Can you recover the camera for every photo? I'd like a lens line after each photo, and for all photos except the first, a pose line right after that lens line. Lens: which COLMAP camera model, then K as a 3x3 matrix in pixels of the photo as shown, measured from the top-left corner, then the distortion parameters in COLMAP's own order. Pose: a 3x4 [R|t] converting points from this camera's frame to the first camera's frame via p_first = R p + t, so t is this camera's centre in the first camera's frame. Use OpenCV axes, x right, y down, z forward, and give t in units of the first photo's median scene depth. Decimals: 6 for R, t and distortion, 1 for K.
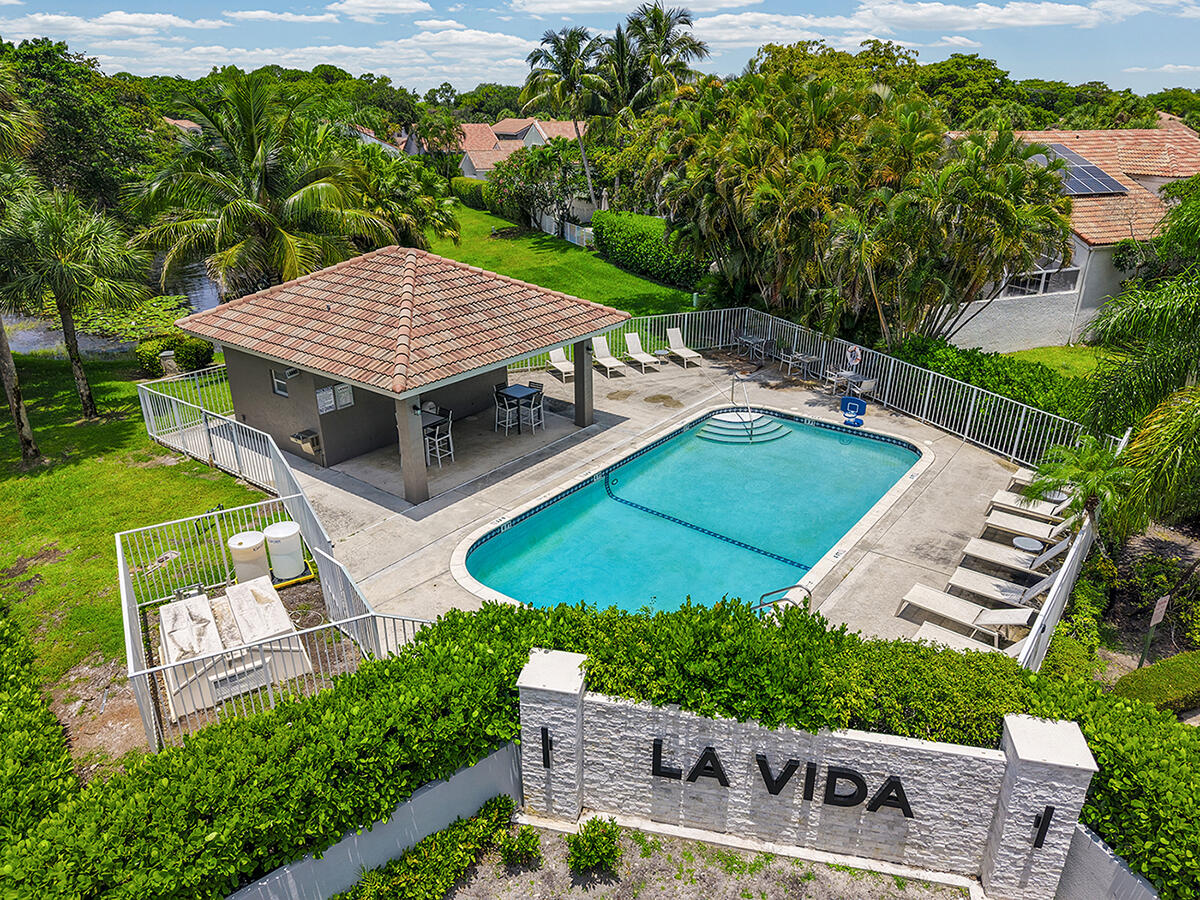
lens RADIAL K [[806.7, 0, 599.1], [0, 806.7, 447.0], [0, 0, 1]] dist [0.054349, -0.059953]
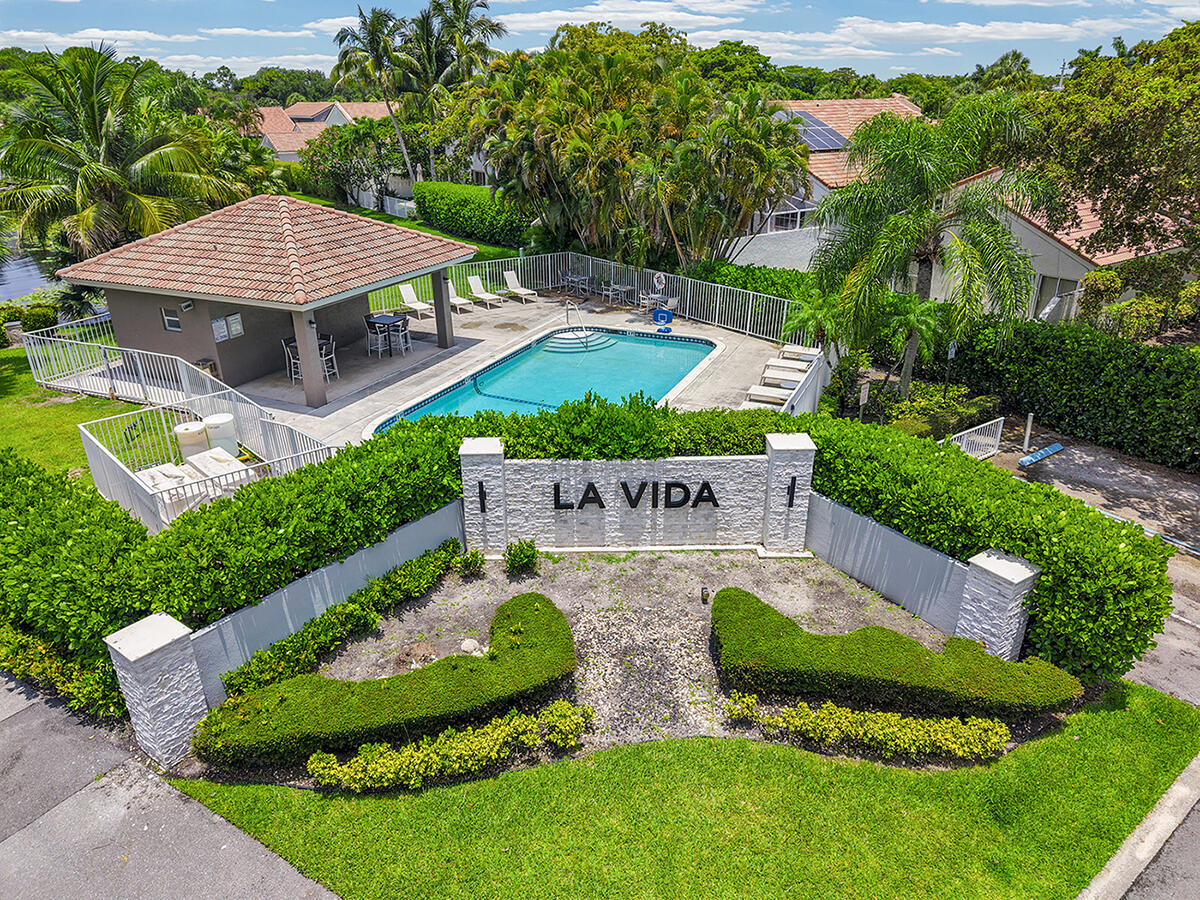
lens RADIAL K [[806.7, 0, 599.1], [0, 806.7, 447.0], [0, 0, 1]] dist [0.054349, -0.059953]
pose [[0.972224, -0.098534, 0.212299, -0.064722], [0.095696, 0.995130, 0.023625, 0.107394], [-0.213593, -0.002652, 0.976919, -0.190463]]
